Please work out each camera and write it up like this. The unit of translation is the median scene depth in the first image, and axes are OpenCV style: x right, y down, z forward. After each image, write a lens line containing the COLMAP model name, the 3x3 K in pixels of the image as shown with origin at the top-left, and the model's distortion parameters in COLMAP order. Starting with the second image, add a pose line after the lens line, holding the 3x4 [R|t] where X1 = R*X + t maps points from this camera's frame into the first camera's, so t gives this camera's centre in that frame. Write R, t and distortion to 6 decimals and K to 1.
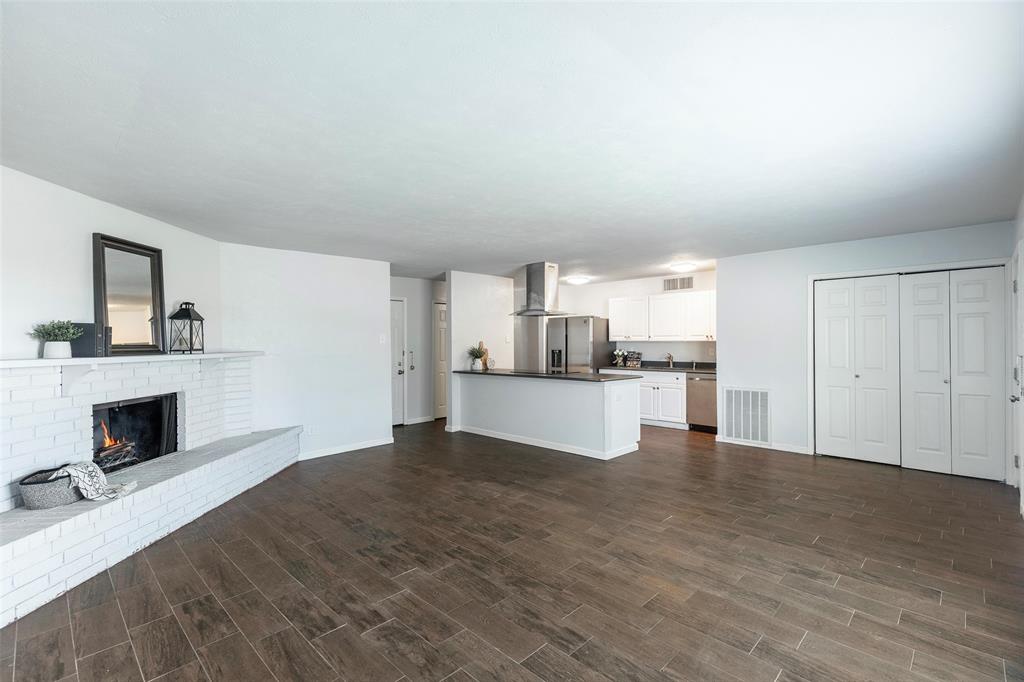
lens RADIAL K [[462.0, 0, 518.8], [0, 462.0, 343.5], [0, 0, 1]] dist [0.012783, -0.000685]
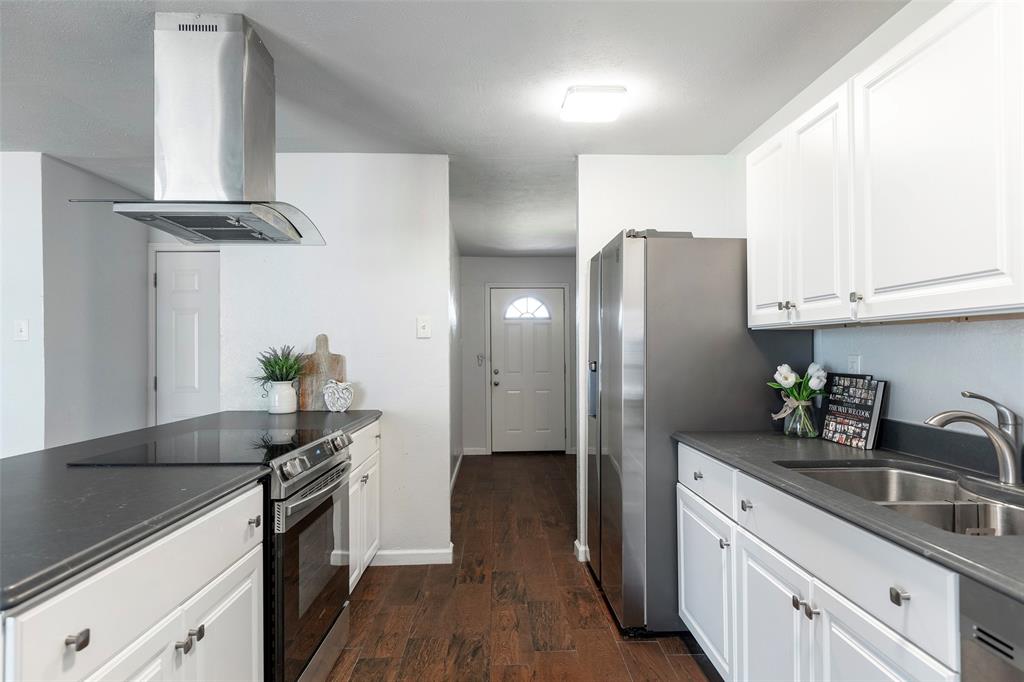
lens RADIAL K [[606.8, 0, 509.1], [0, 606.8, 331.9], [0, 0, 1]] dist [-0.006696, 0.008986]
pose [[0.706327, -0.018175, -0.707653, 0.337554], [-0.002795, 0.999591, -0.028462, 0.006412], [0.707881, 0.022081, 0.705987, 0.696415]]
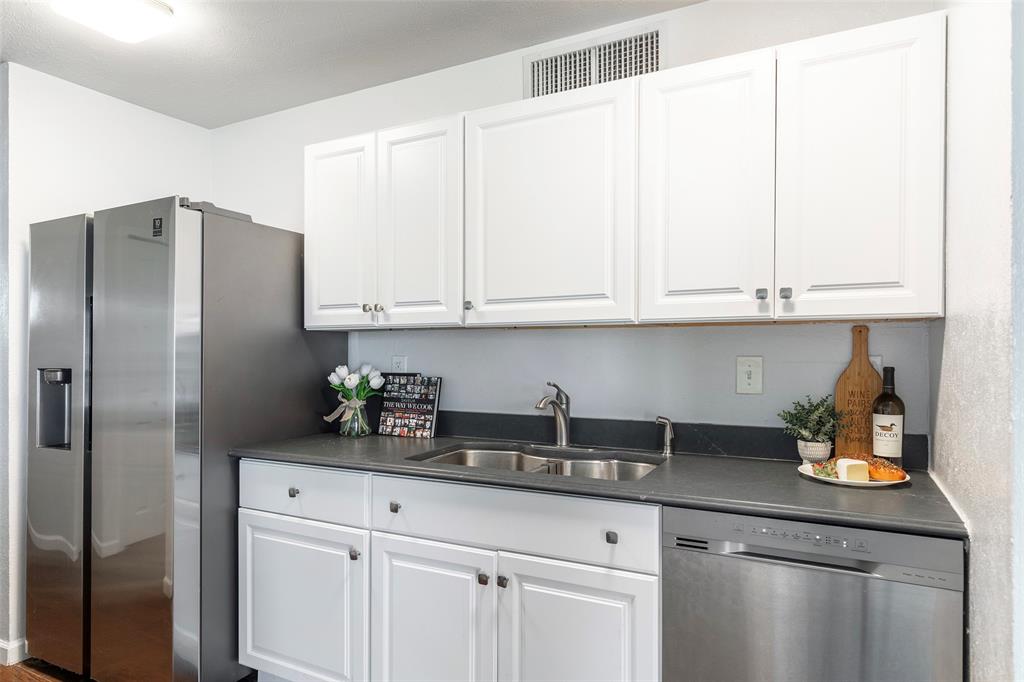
lens RADIAL K [[606.8, 0, 510.6], [0, 606.8, 347.0], [0, 0, 1]] dist [-0.006696, 0.008986]
pose [[0.961157, 0.003063, 0.275984, 0.213899], [-0.000071, 0.999941, -0.010851, 0.007490], [-0.276001, 0.010410, 0.961101, 0.690720]]
